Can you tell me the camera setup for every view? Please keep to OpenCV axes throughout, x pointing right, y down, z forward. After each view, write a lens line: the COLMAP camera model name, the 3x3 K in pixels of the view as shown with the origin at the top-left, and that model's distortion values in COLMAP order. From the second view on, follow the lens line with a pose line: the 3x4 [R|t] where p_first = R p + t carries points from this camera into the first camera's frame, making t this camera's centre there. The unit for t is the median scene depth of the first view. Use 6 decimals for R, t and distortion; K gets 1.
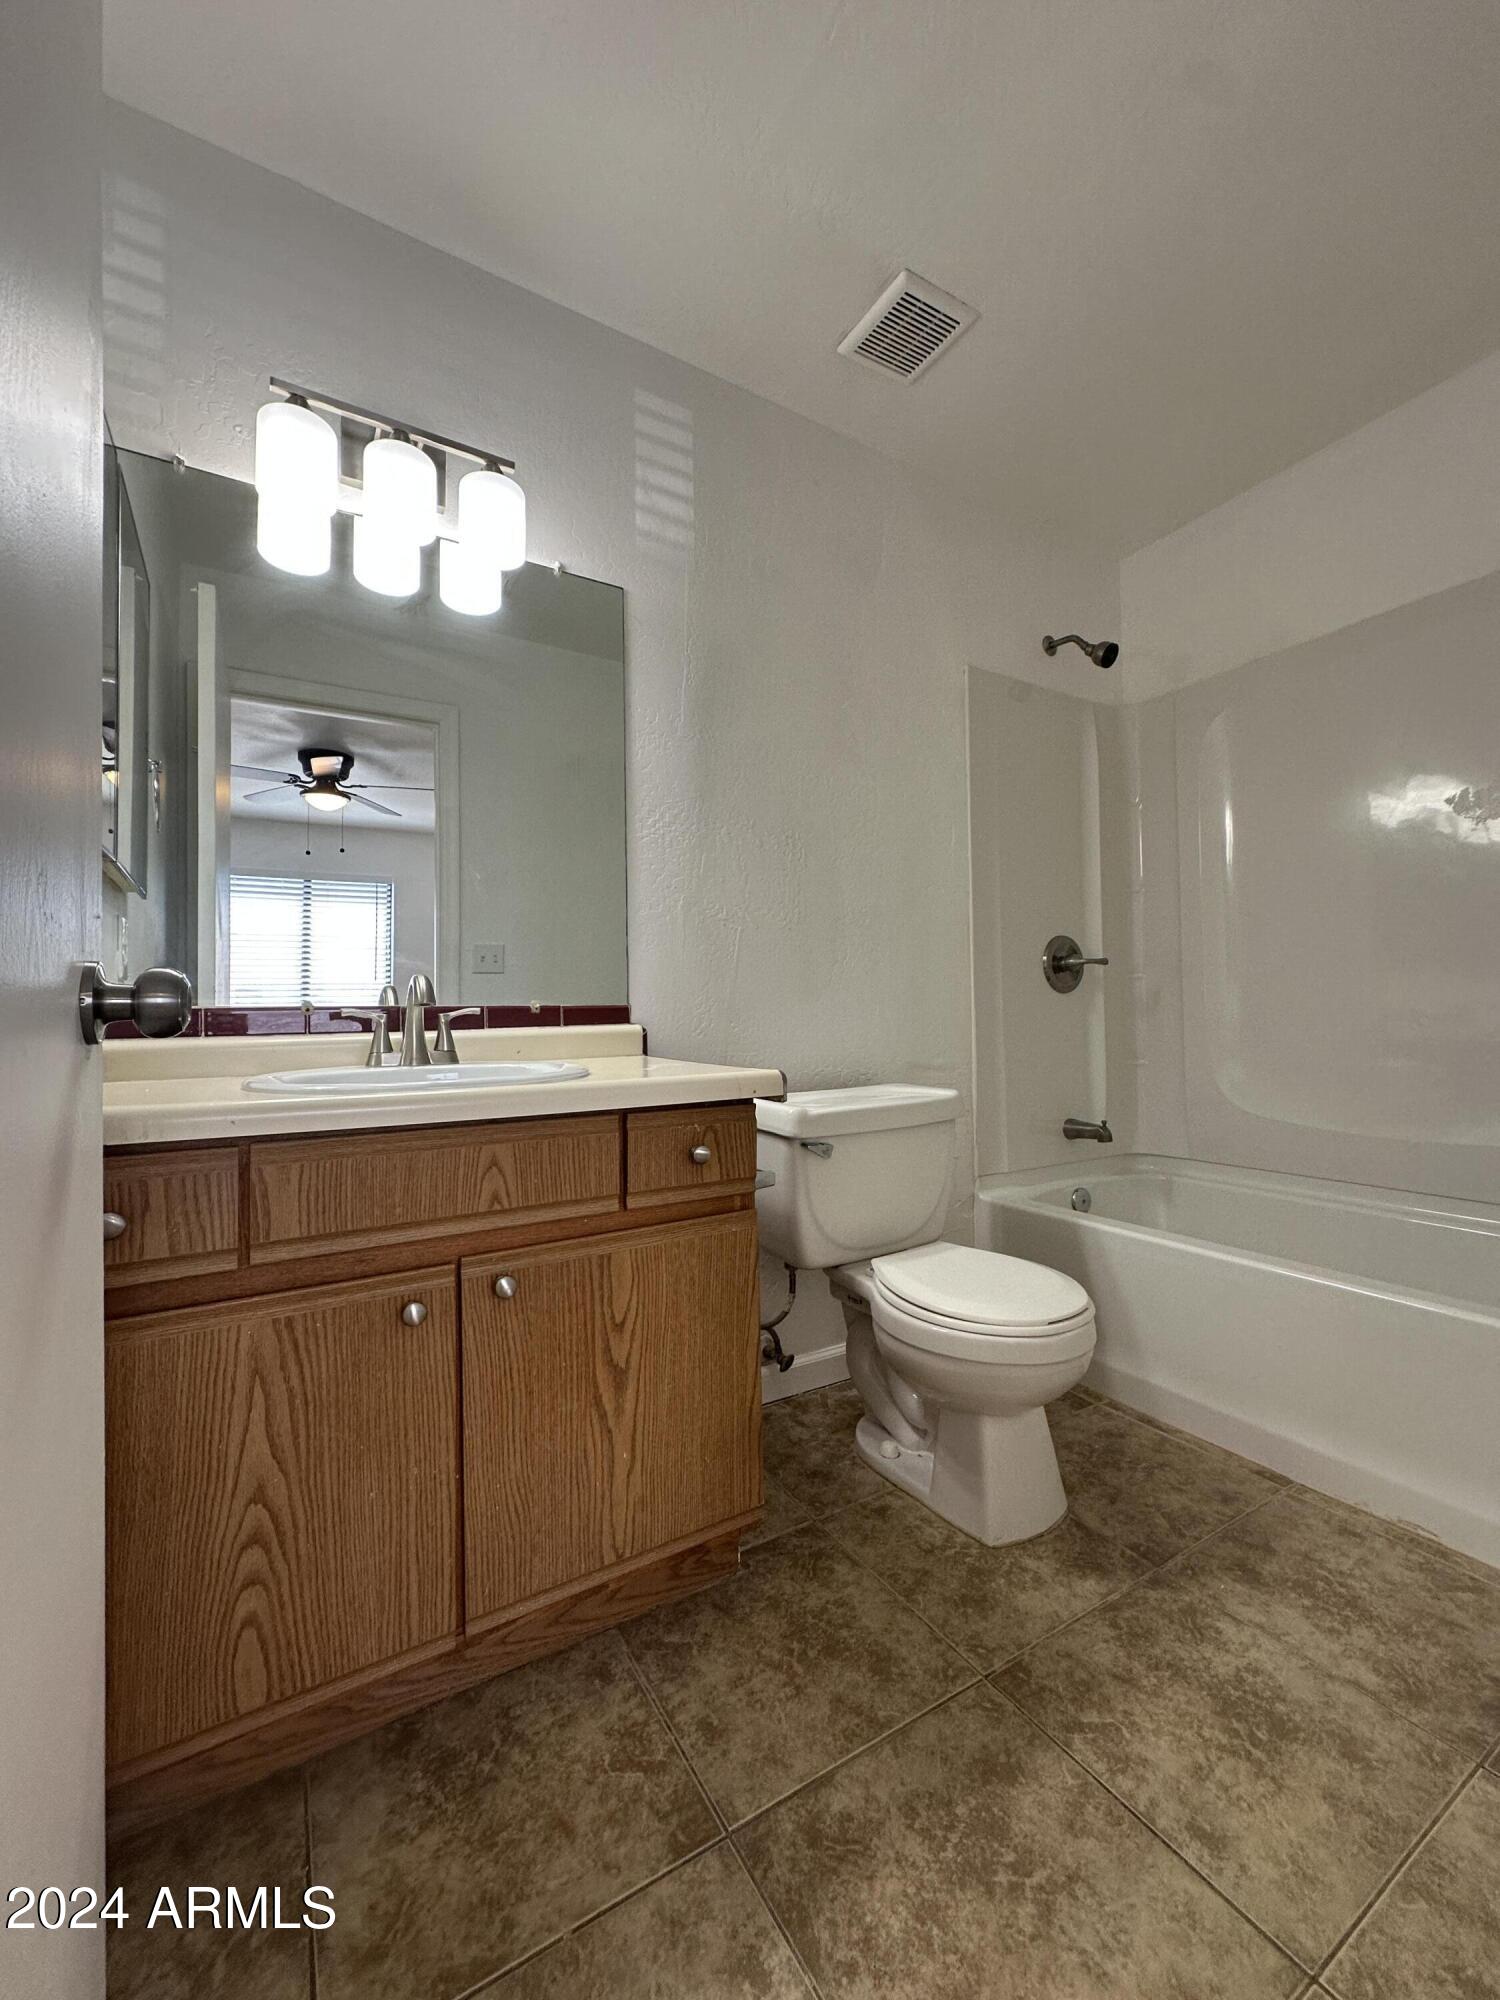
lens RADIAL K [[797.3, 0, 750.0], [0, 797.3, 1000.0], [0, 0, 1]] dist [-0.003406, 0.000892]
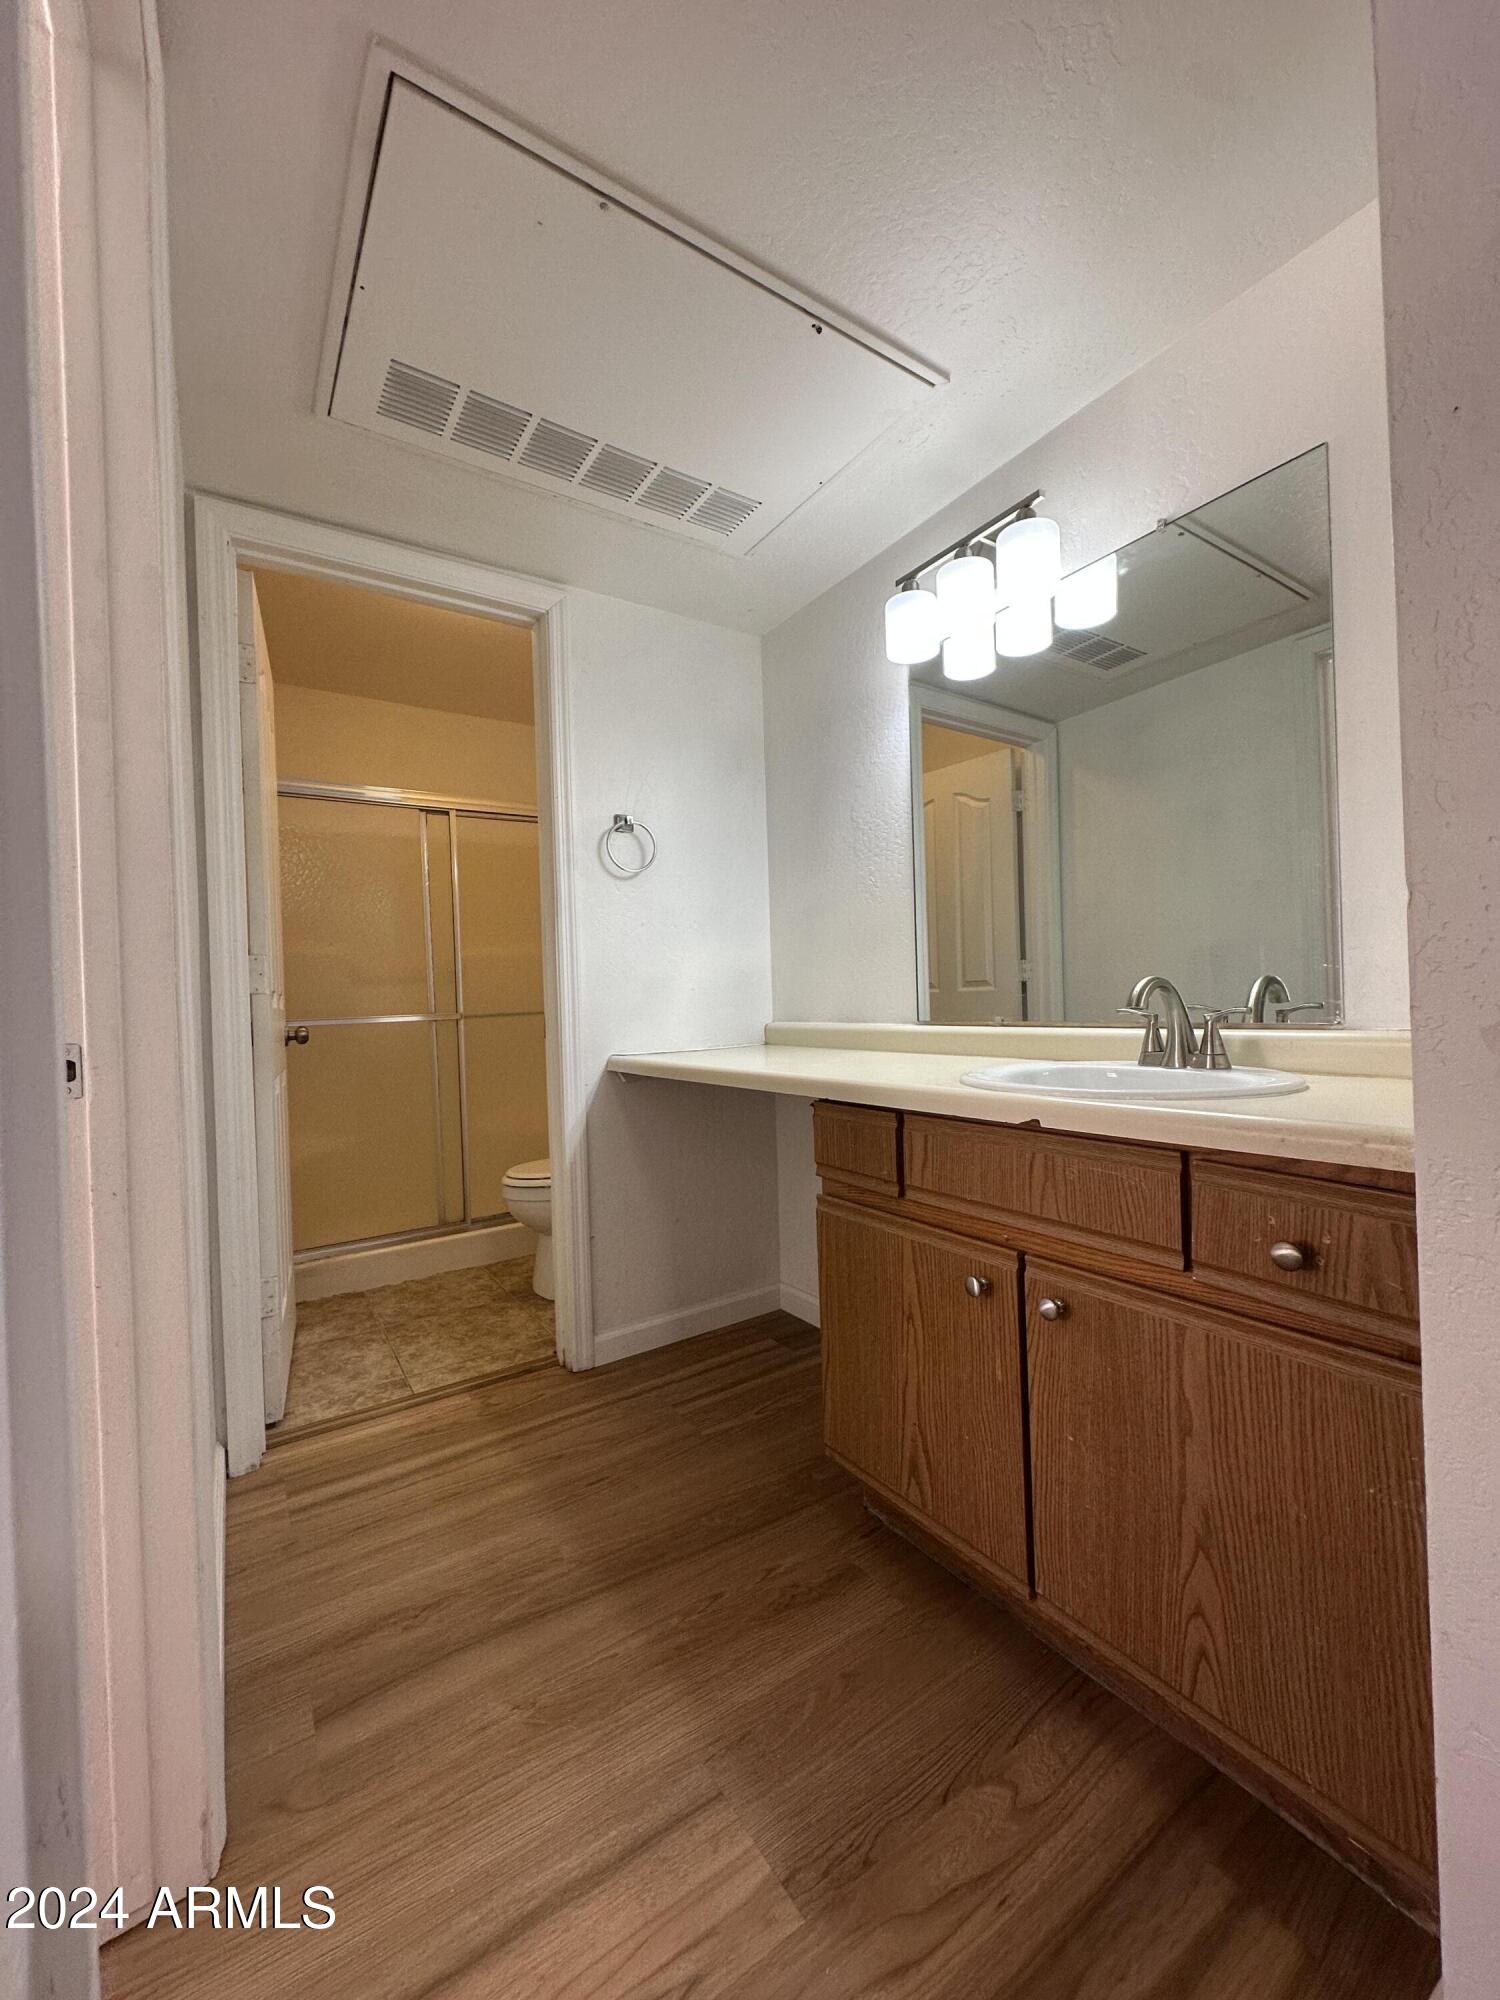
lens RADIAL K [[797.3, 0, 750.0], [0, 797.3, 1000.0], [0, 0, 1]] dist [-0.003406, 0.000892]
pose [[0.044556, 0.012857, -0.998924, 0.695031], [0.049649, 0.998653, 0.015068, -0.057178], [0.997772, -0.050267, 0.043857, 0.574354]]
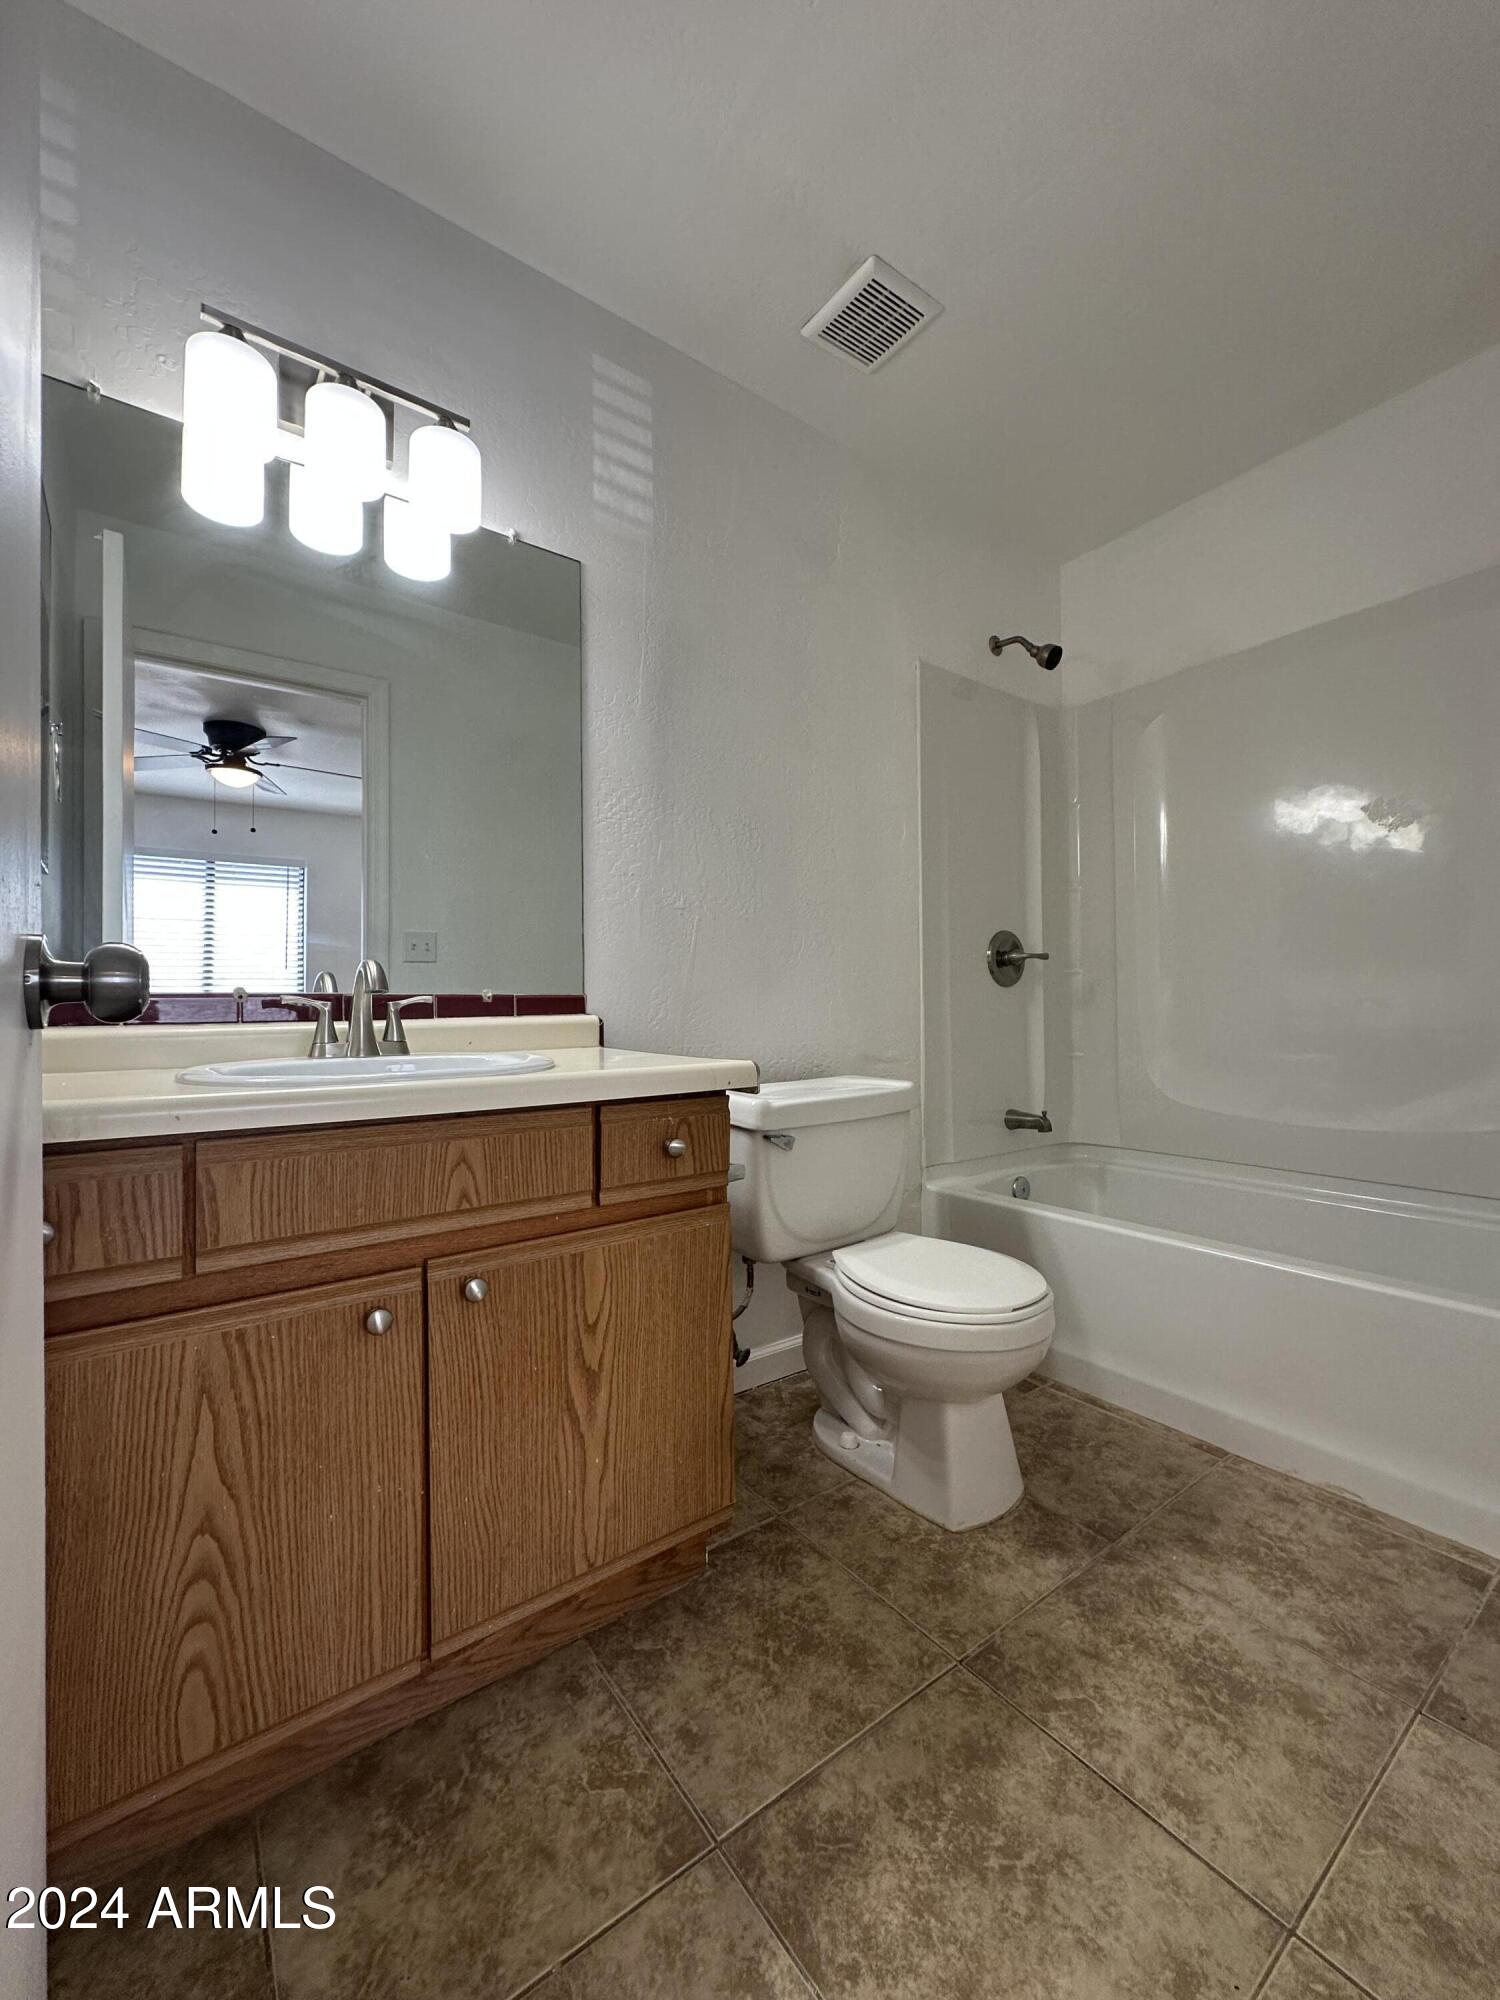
lens RADIAL K [[797.3, 0, 750.0], [0, 797.3, 1000.0], [0, 0, 1]] dist [-0.003406, 0.000892]
pose [[0.995361, 0.006501, 0.095986, -0.074186], [-0.007267, 0.999944, 0.007635, 0.006461], [-0.095931, -0.008297, 0.995353, 0.030142]]
